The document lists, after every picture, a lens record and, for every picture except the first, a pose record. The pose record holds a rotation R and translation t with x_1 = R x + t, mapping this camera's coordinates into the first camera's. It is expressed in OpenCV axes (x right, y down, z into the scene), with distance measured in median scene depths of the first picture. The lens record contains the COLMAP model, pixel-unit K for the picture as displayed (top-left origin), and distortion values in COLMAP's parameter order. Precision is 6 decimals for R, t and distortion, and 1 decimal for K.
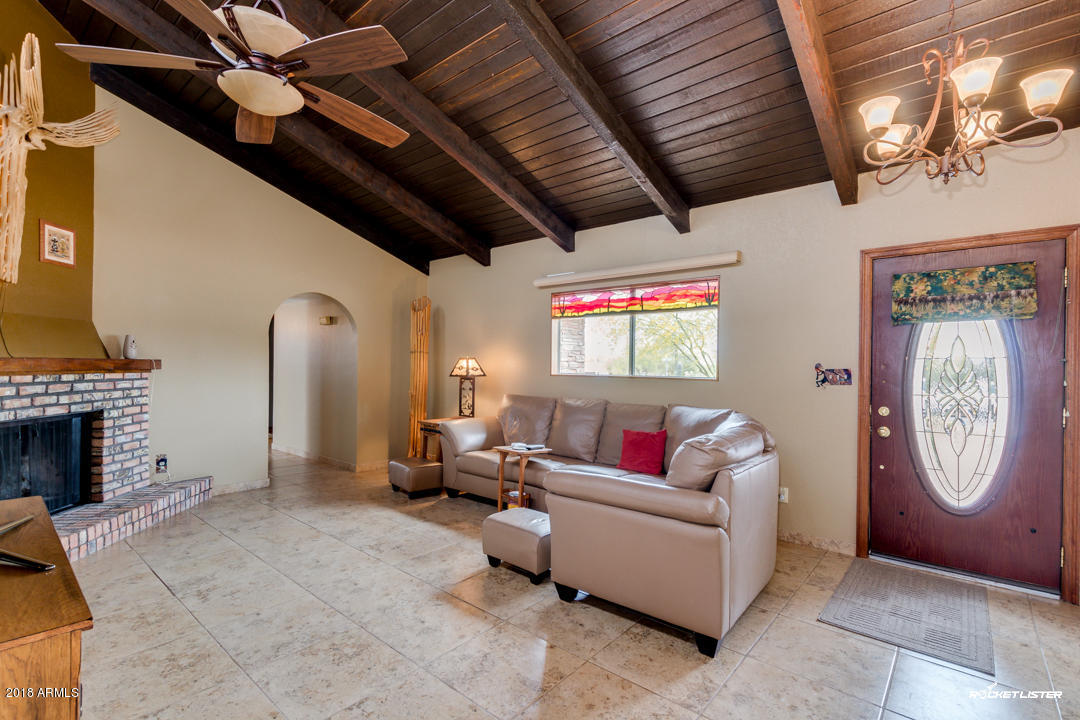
lens RADIAL K [[499.7, 0, 540.0], [0, 499.7, 364.6], [0, 0, 1]] dist [0.003773, -0.002215]
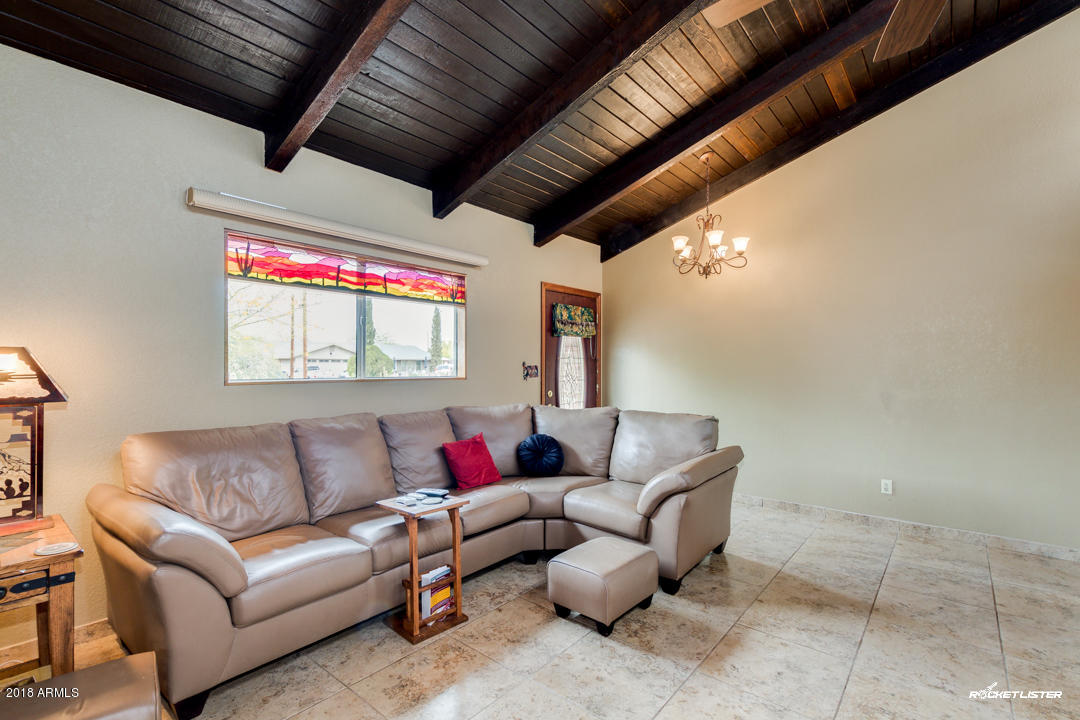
lens RADIAL K [[499.7, 0, 534.6], [0, 499.7, 366.1], [0, 0, 1]] dist [0.003773, -0.002215]
pose [[-0.011141, -0.014999, 0.999825, -0.637233], [-0.002450, 0.999885, 0.014973, -0.008776], [-0.999935, -0.002283, -0.011177, 0.851855]]
